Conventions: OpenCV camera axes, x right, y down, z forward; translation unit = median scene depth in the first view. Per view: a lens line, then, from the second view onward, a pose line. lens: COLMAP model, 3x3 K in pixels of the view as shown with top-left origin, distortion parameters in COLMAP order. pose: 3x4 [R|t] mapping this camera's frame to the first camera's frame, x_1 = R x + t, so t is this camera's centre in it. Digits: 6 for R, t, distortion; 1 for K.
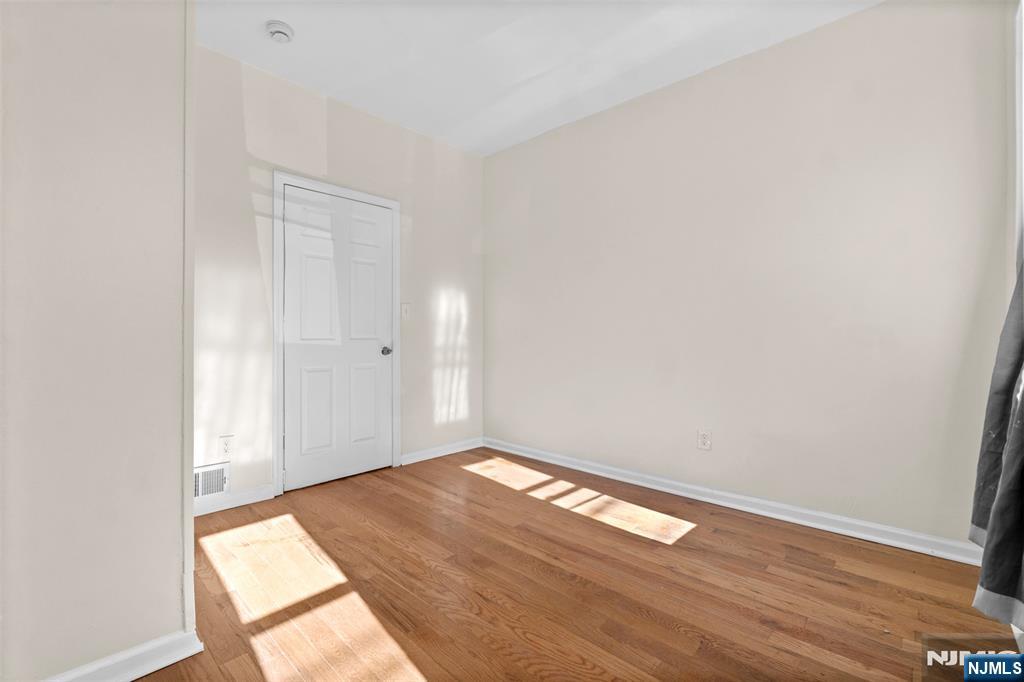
lens RADIAL K [[442.9, 0, 512.0], [0, 442.9, 341.0], [0, 0, 1]] dist [0.000543, 0.000136]
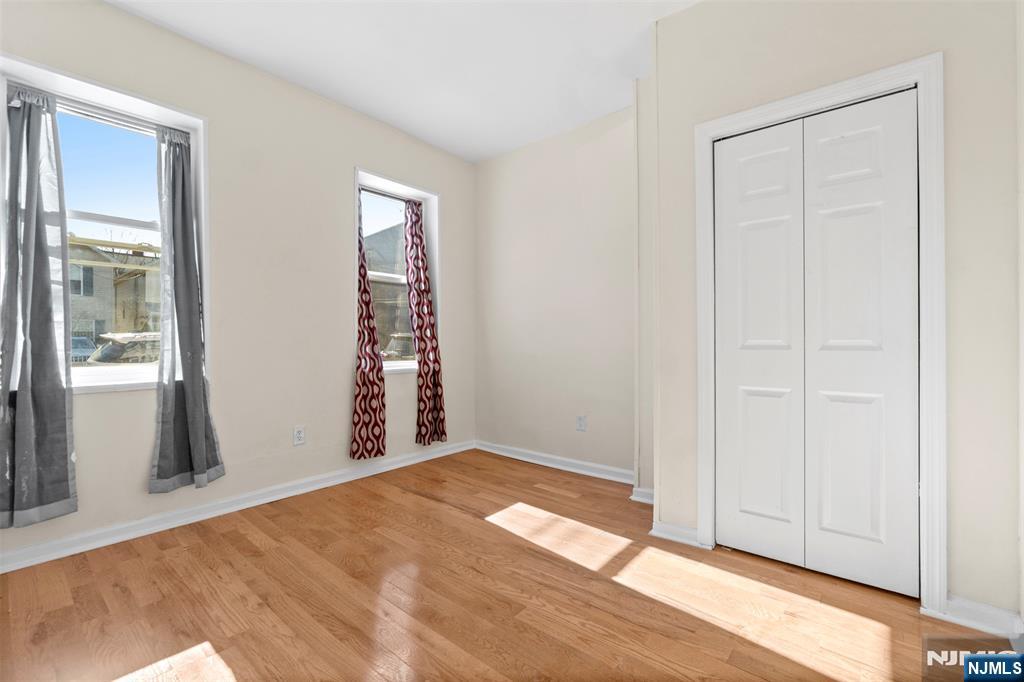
lens RADIAL K [[442.9, 0, 512.0], [0, 442.9, 341.0], [0, 0, 1]] dist [0.000543, 0.000136]
pose [[-0.998903, -0.002604, -0.046750, -0.092685], [-0.003238, 0.999904, 0.013497, -0.018733], [0.046710, 0.013634, -0.998815, 1.917366]]
